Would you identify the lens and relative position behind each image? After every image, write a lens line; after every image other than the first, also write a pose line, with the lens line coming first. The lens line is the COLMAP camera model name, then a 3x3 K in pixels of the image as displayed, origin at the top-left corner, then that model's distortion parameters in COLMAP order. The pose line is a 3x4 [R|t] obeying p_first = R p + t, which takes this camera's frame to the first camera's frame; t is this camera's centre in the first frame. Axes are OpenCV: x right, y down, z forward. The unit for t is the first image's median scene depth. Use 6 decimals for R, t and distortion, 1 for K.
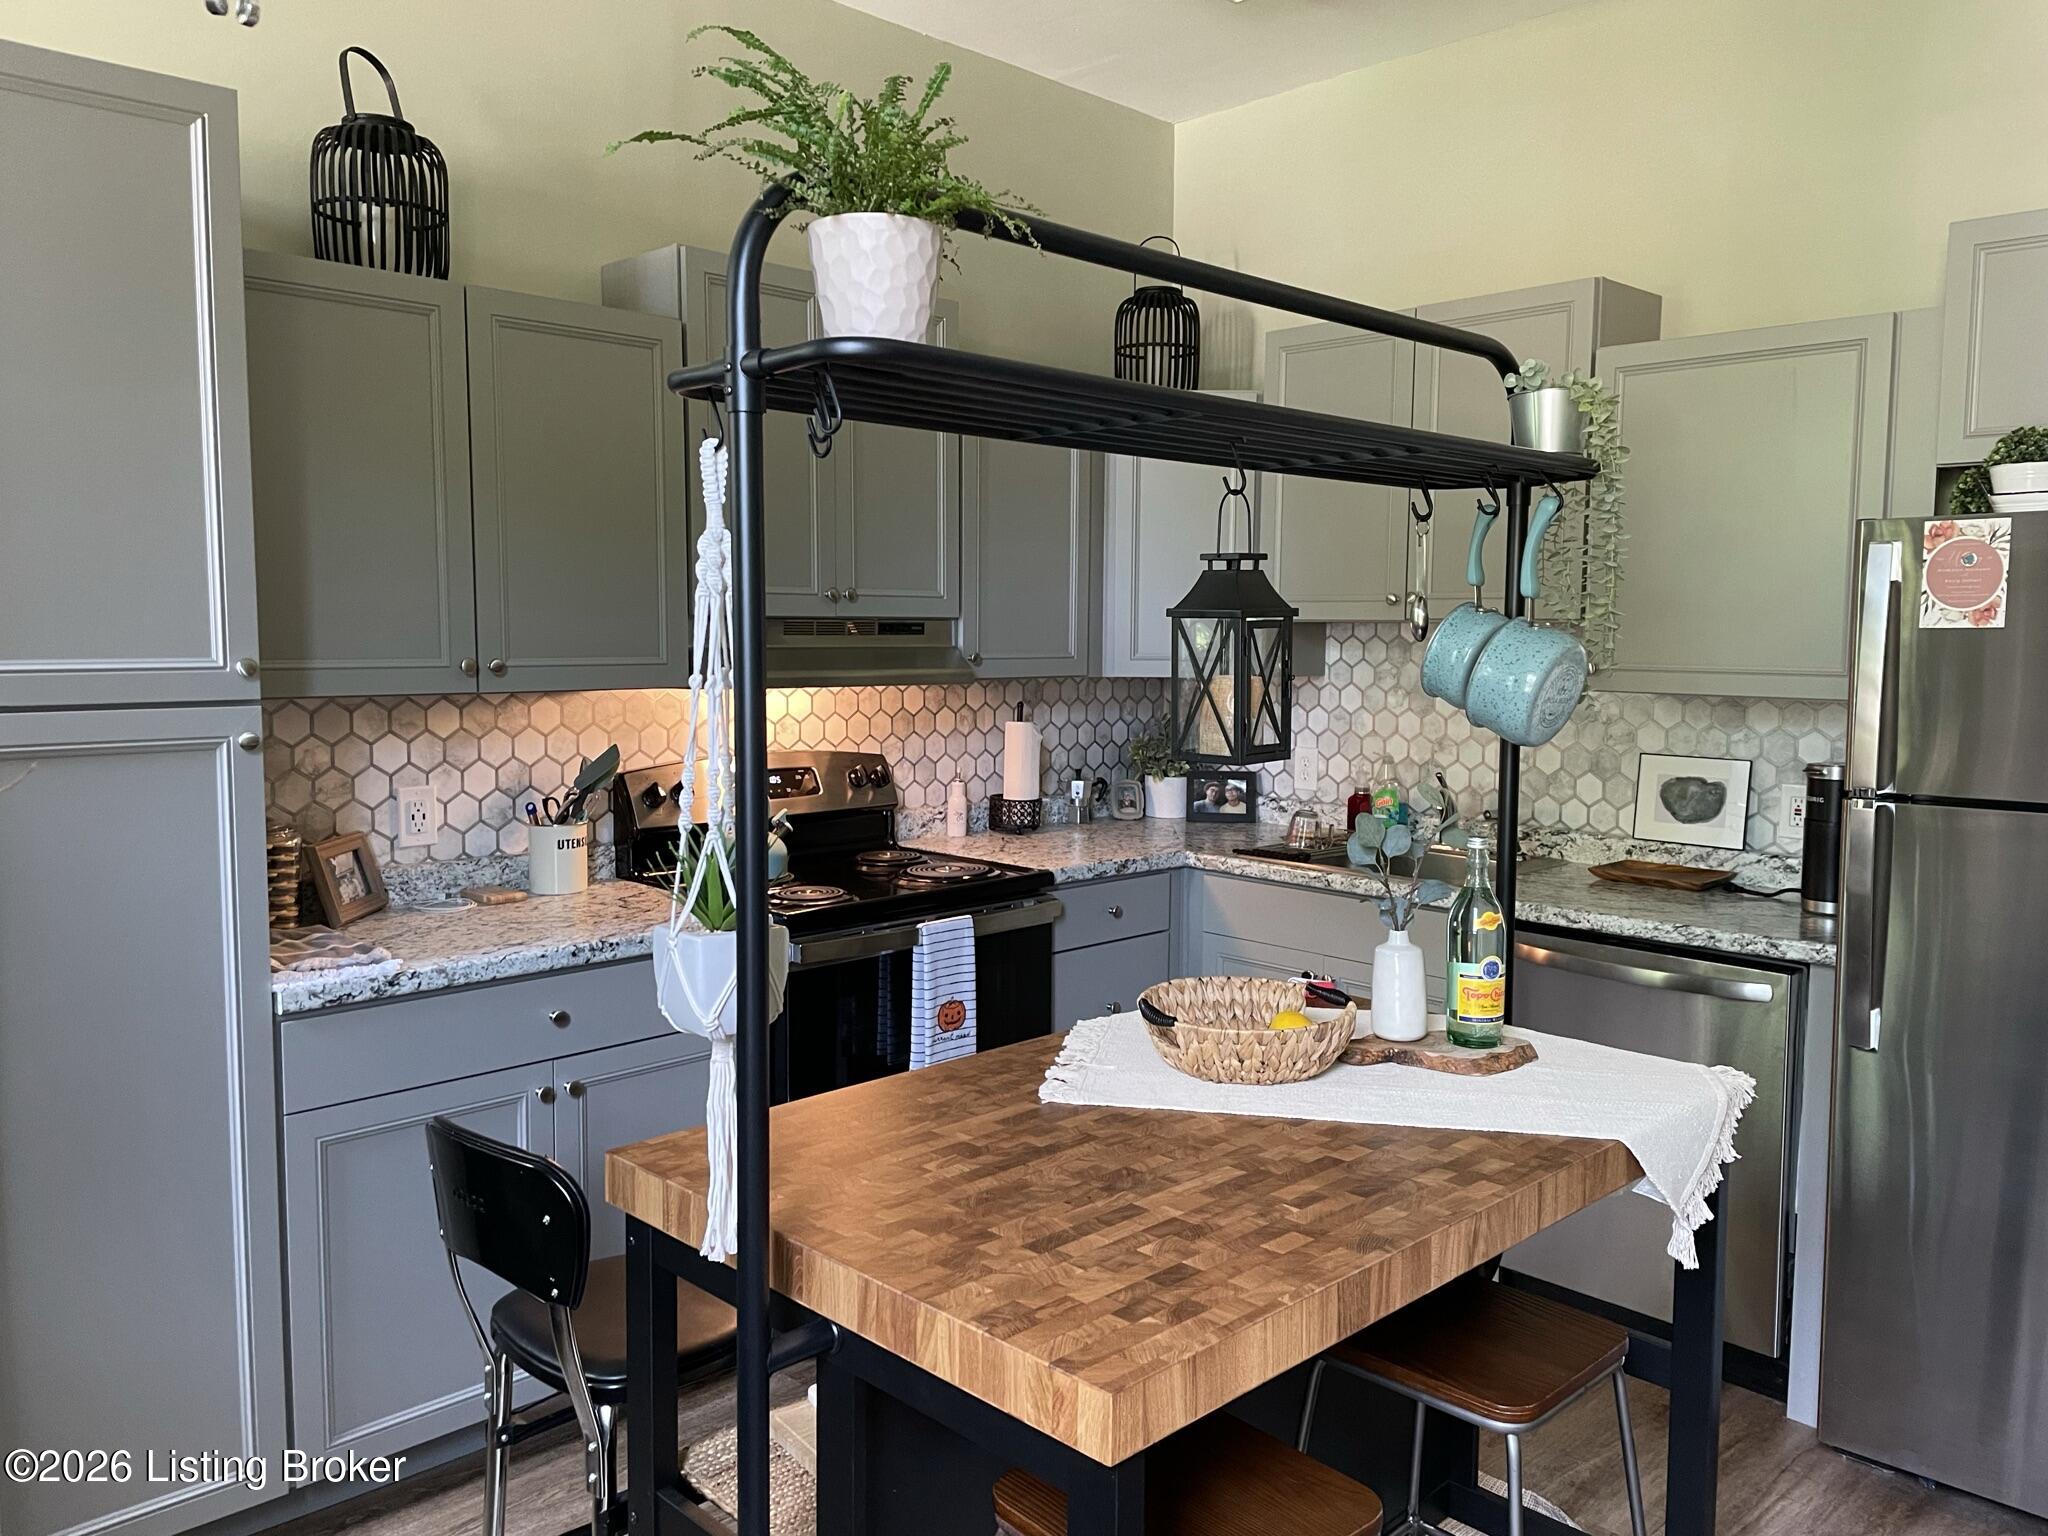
lens RADIAL K [[1576.0, 0, 1024.0], [0, 1576.0, 768.0], [0, 0, 1]] dist [0.043778, -0.001121]
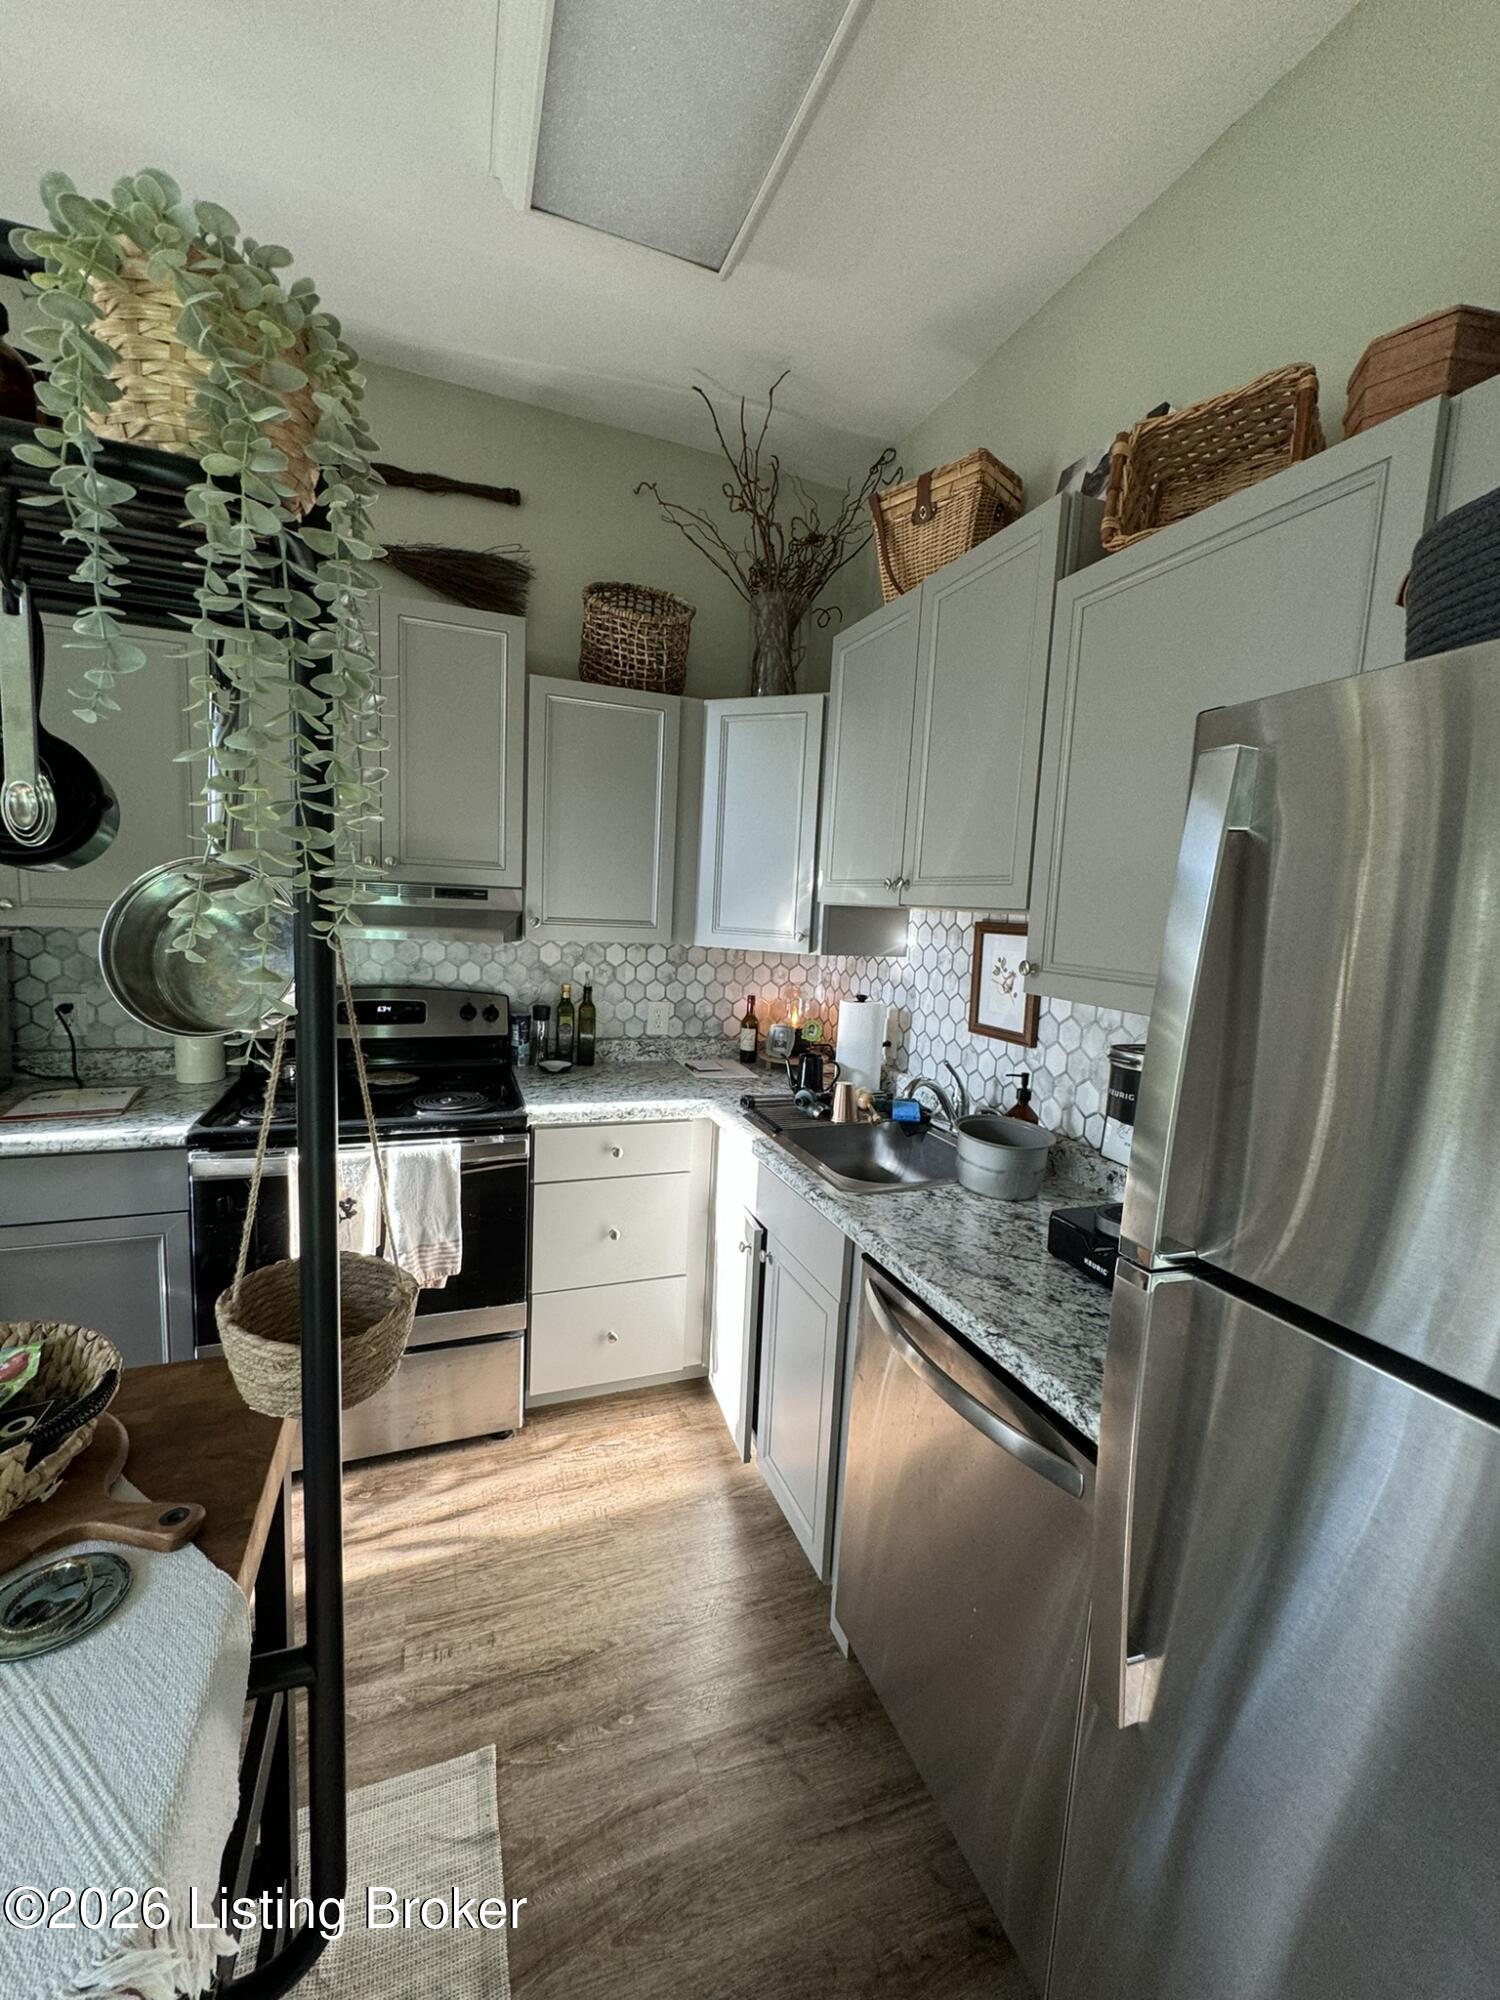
lens RADIAL K [[801.0, 0, 750.0], [0, 801.0, 1000.0], [0, 0, 1]] dist [-0.001321, 0.000598]
pose [[0.919833, 0.085432, -0.382894, 0.435466], [-0.080138, 0.996339, 0.029789, -0.051490], [0.384037, 0.003284, 0.923312, 0.621421]]
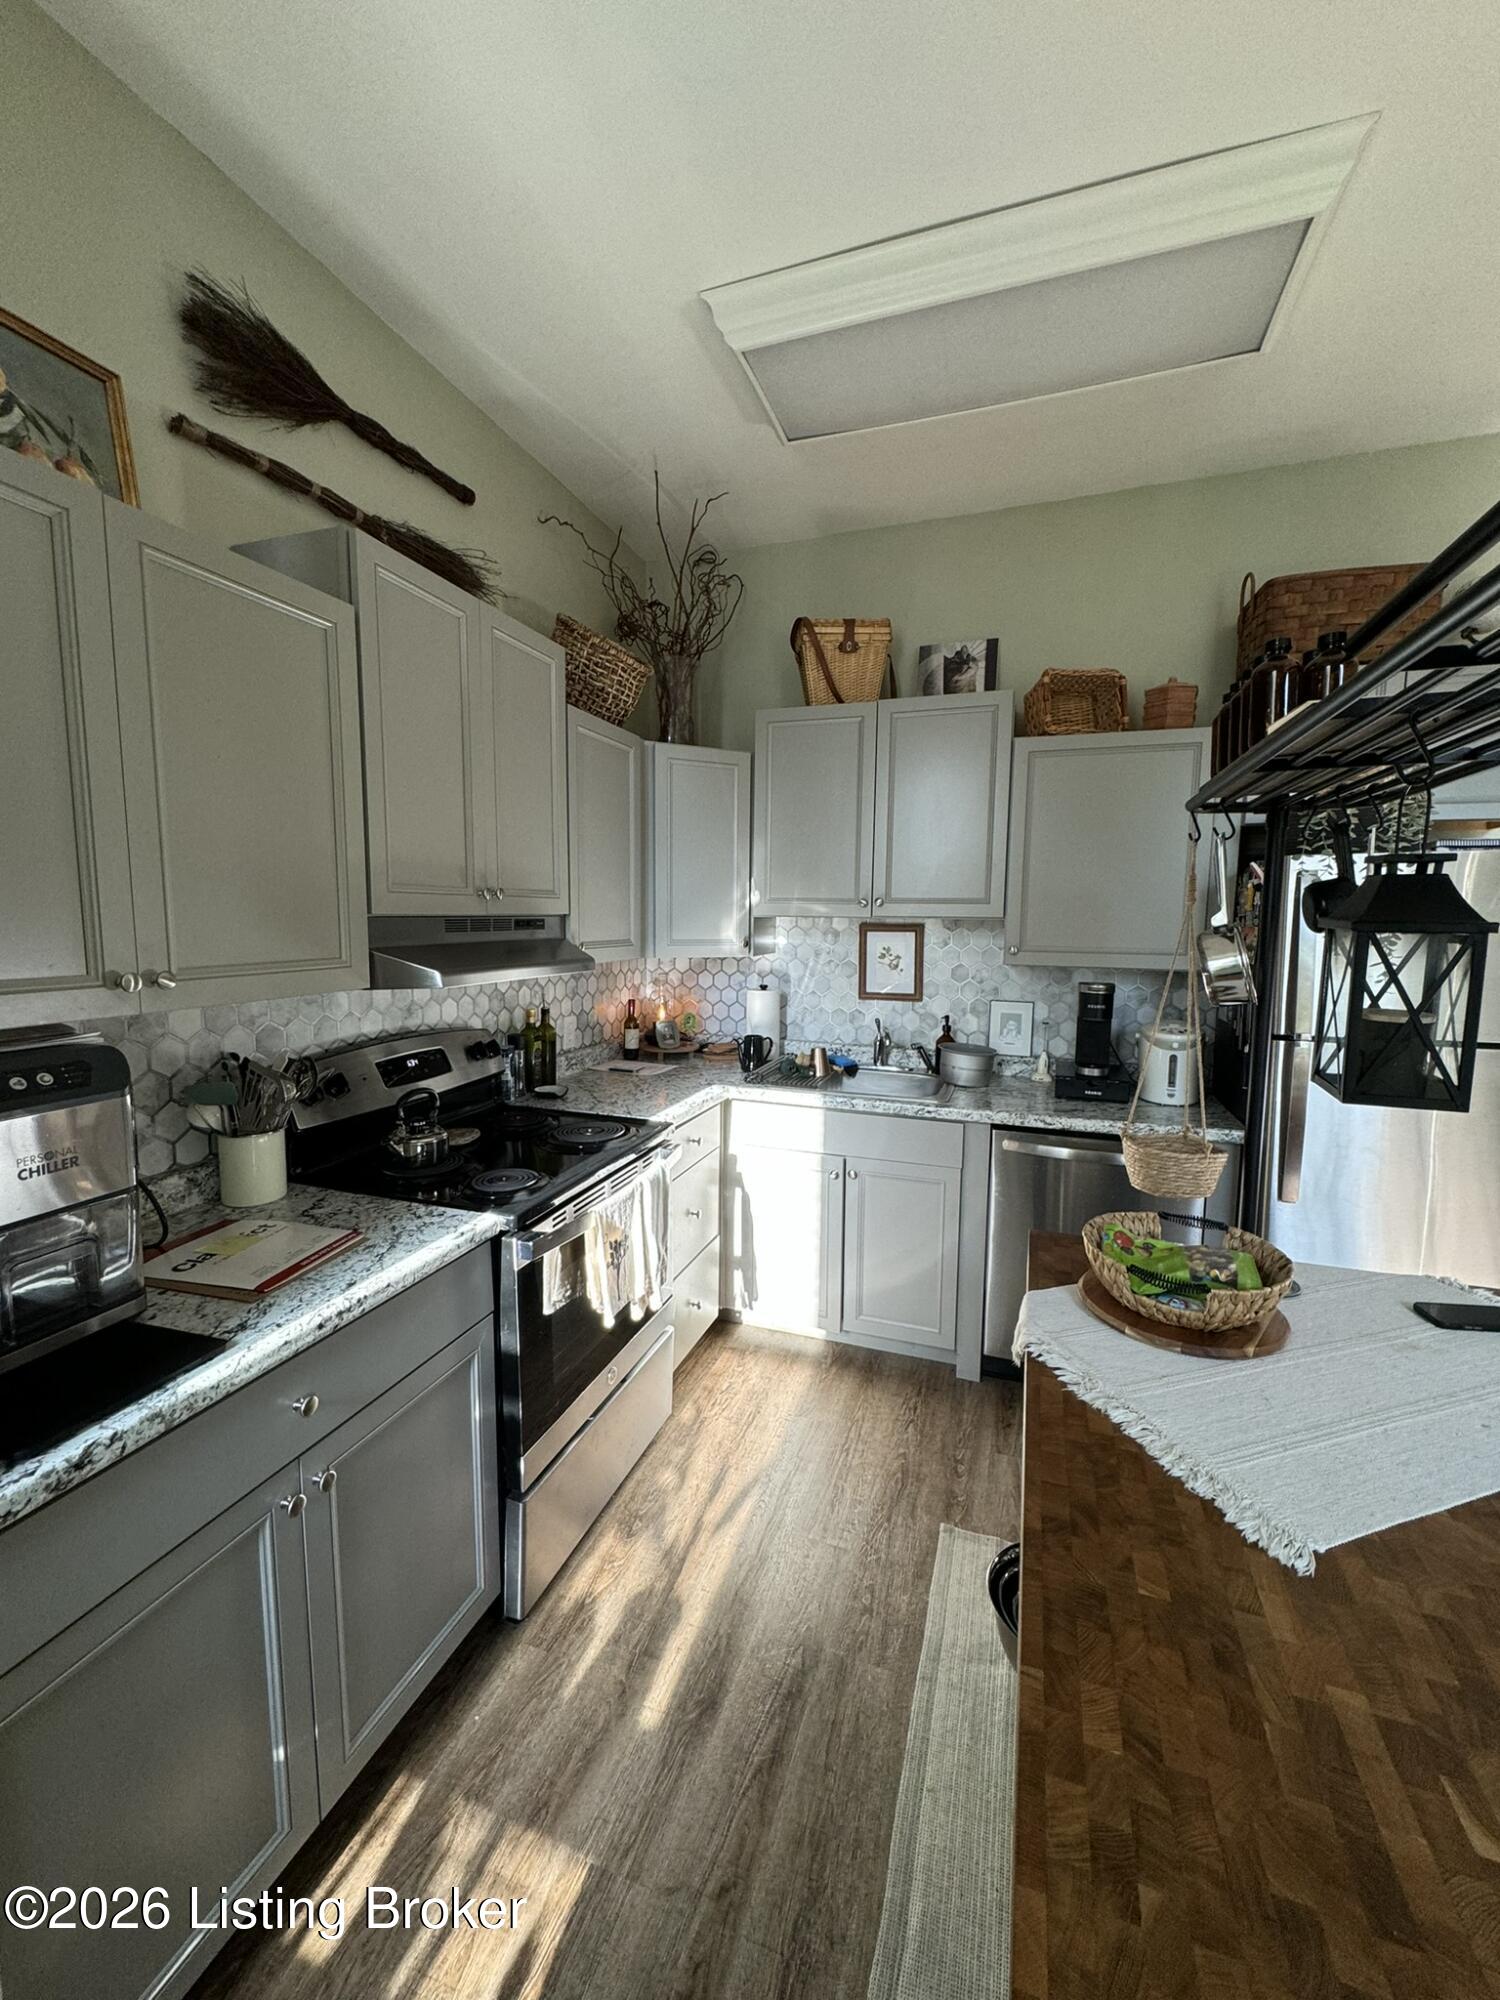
lens RADIAL K [[816.5, 0, 750.0], [0, 816.5, 1000.0], [0, 0, 1]] dist [0.000206, 0.000272]
pose [[0.892397, -0.046949, 0.448802, -0.243148], [0.038978, 0.998876, 0.026987, -0.051000], [-0.449565, -0.006589, 0.893224, 0.470449]]
